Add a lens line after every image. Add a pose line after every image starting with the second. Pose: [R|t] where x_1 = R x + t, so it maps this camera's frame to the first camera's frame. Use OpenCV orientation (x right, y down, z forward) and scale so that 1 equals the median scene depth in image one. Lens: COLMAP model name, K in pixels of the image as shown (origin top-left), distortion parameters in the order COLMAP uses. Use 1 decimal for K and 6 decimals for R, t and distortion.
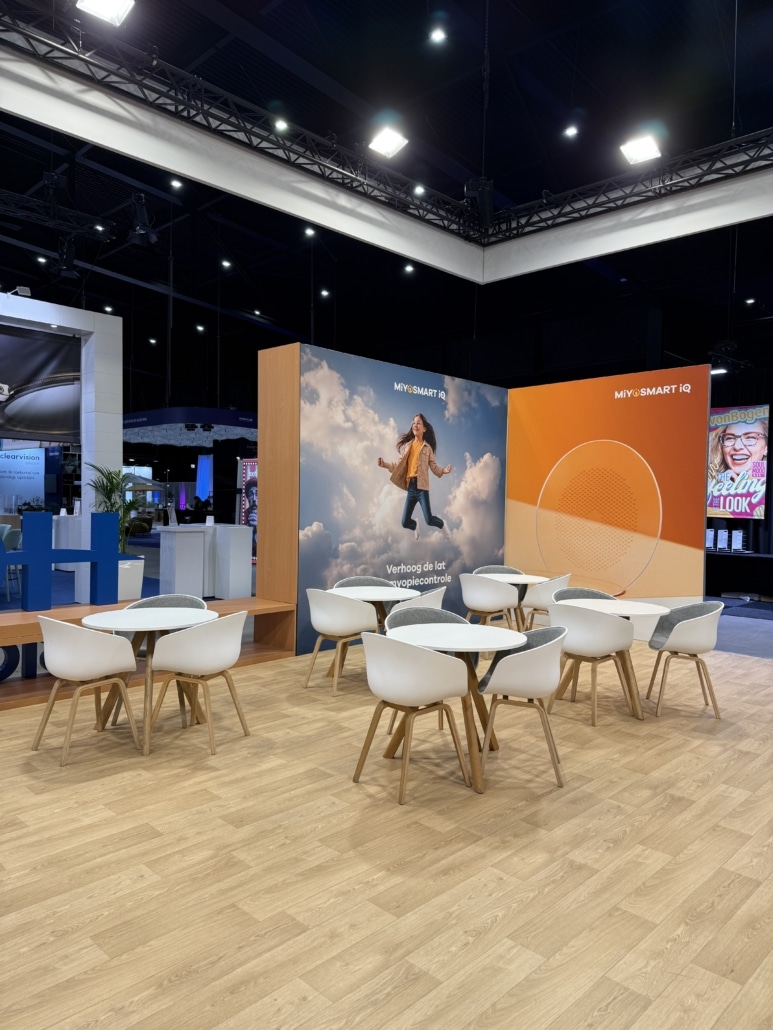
lens RADIAL K [[731.1, 0, 383.3], [0, 731.1, 521.3], [0, 0, 1]] dist [0.034869, -0.045786]
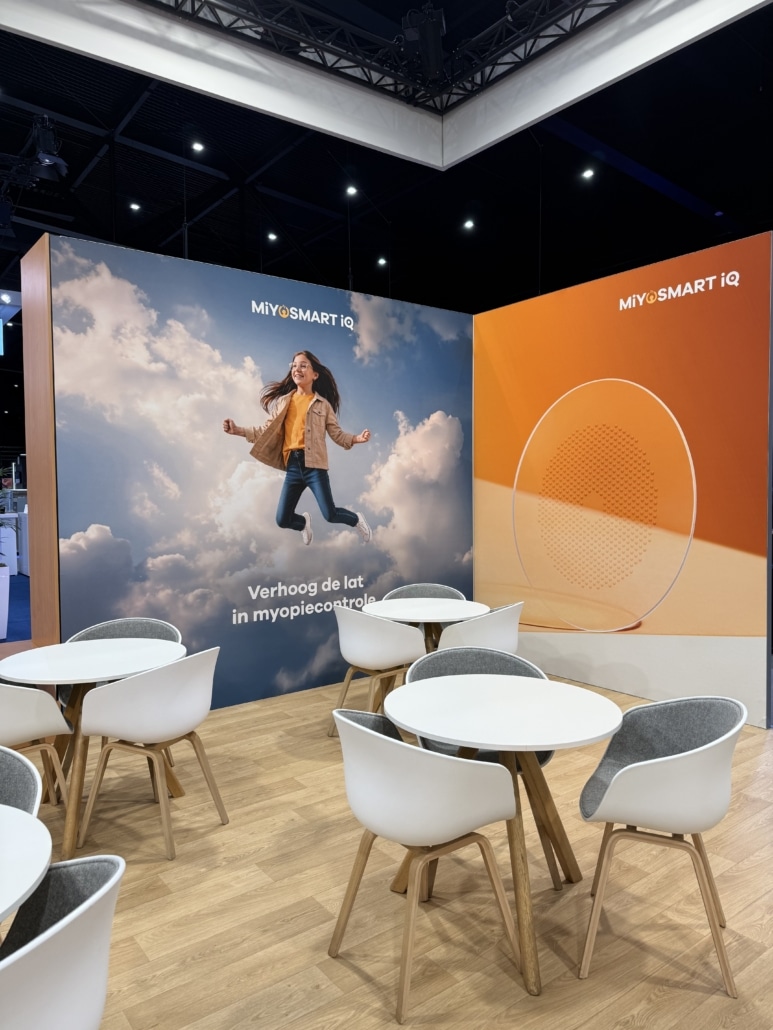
lens RADIAL K [[731.1, 0, 392.2], [0, 731.1, 512.9], [0, 0, 1]] dist [0.034869, -0.045786]
pose [[0.989728, -0.025232, -0.140716, 0.215868], [0.025958, 0.999658, 0.003323, -0.003769], [0.140584, -0.006942, 0.990044, 0.370142]]
